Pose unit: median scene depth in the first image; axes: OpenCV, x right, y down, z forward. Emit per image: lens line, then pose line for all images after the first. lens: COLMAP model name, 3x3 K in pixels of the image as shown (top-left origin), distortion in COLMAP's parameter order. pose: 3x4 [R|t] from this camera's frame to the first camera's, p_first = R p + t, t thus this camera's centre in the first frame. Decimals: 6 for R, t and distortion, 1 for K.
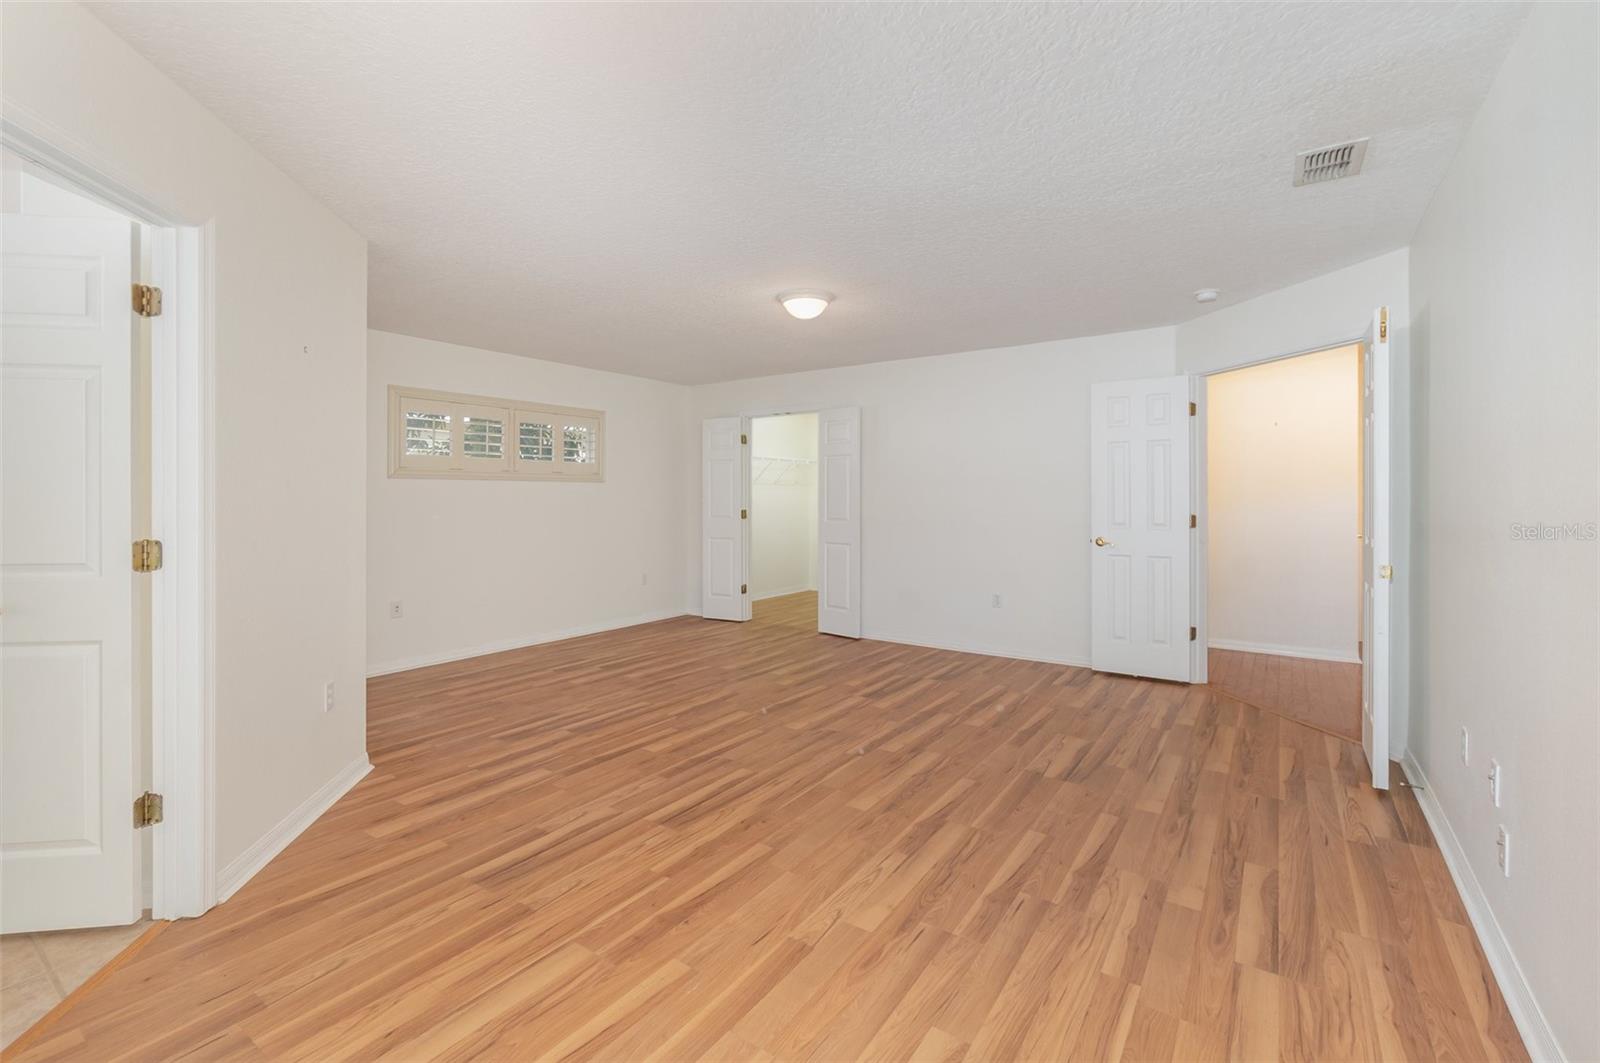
lens RADIAL K [[713.3, 0, 796.3], [0, 713.3, 493.5], [0, 0, 1]] dist [-0.001008, -0.000009]
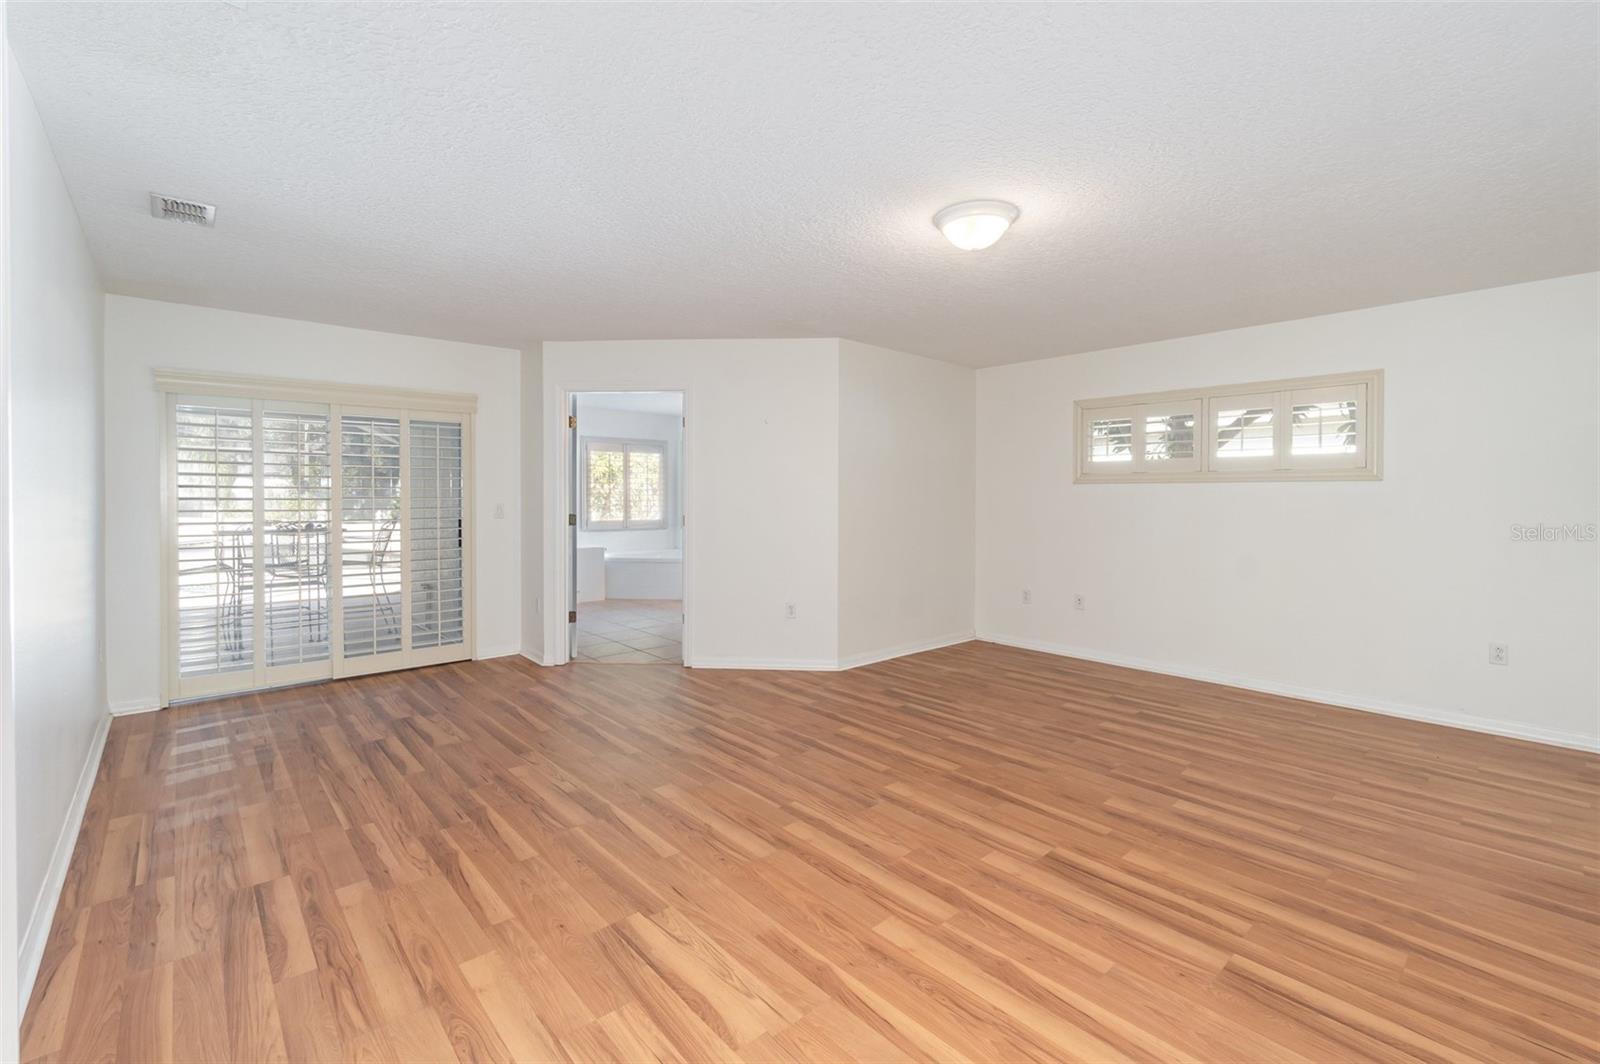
lens RADIAL K [[713.3, 0, 796.3], [0, 713.3, 494.0], [0, 0, 1]] dist [-0.001008, -0.000009]
pose [[-0.257412, -0.005232, -0.966288, 1.001762], [-0.000617, 0.999986, -0.005250, 0.000753], [0.966302, -0.000755, -0.257411, 1.367845]]
